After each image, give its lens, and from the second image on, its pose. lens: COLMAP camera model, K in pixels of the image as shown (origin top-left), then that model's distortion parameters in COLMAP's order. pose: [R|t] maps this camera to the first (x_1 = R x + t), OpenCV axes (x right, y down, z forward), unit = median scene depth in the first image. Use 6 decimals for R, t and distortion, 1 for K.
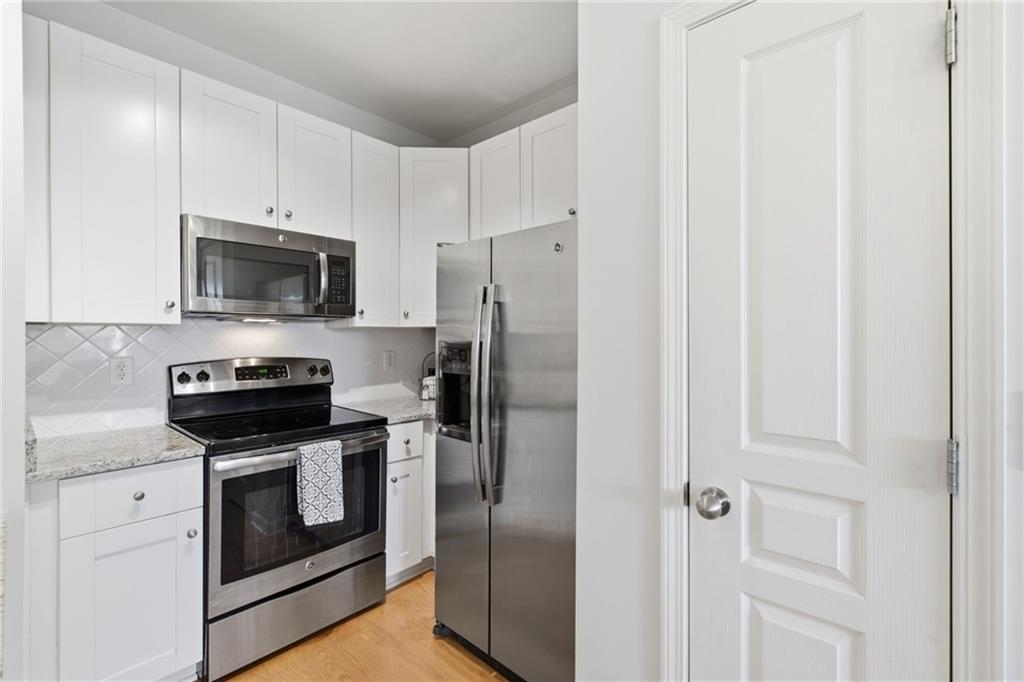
lens RADIAL K [[459.4, 0, 512.0], [0, 459.4, 341.0], [0, 0, 1]] dist [-0.000401, -0.000066]
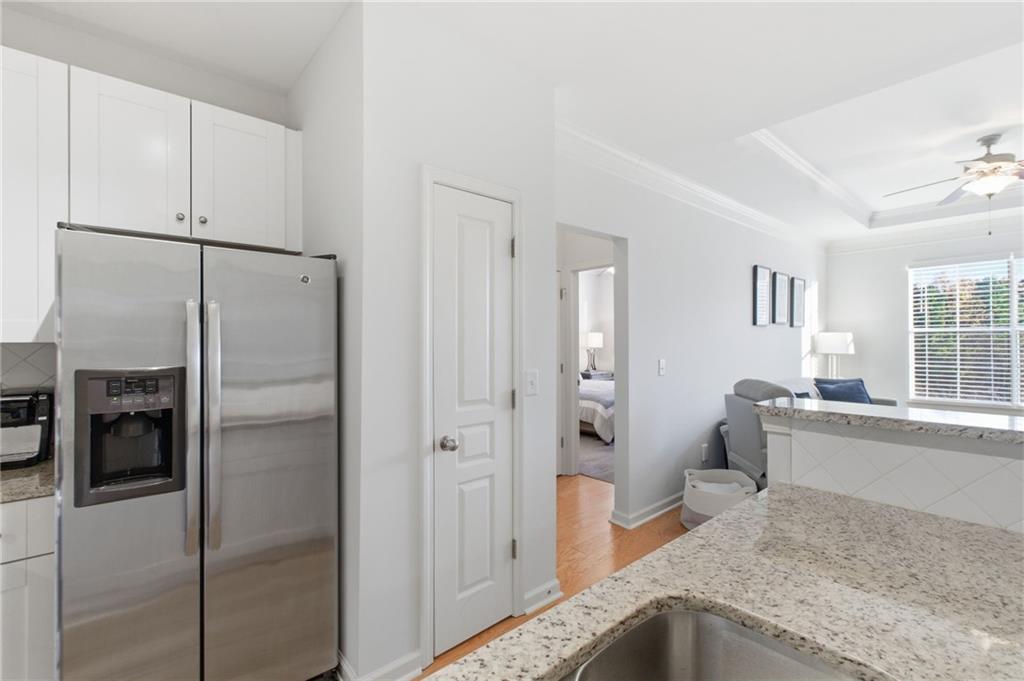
lens RADIAL K [[459.4, 0, 512.0], [0, 459.4, 340.5], [0, 0, 1]] dist [-0.000401, -0.000066]
pose [[0.107674, 0.000552, 0.994186, -1.597971], [0.008774, 0.999960, -0.001505, -0.075137], [-0.994148, 0.008885, 0.107665, 0.594599]]
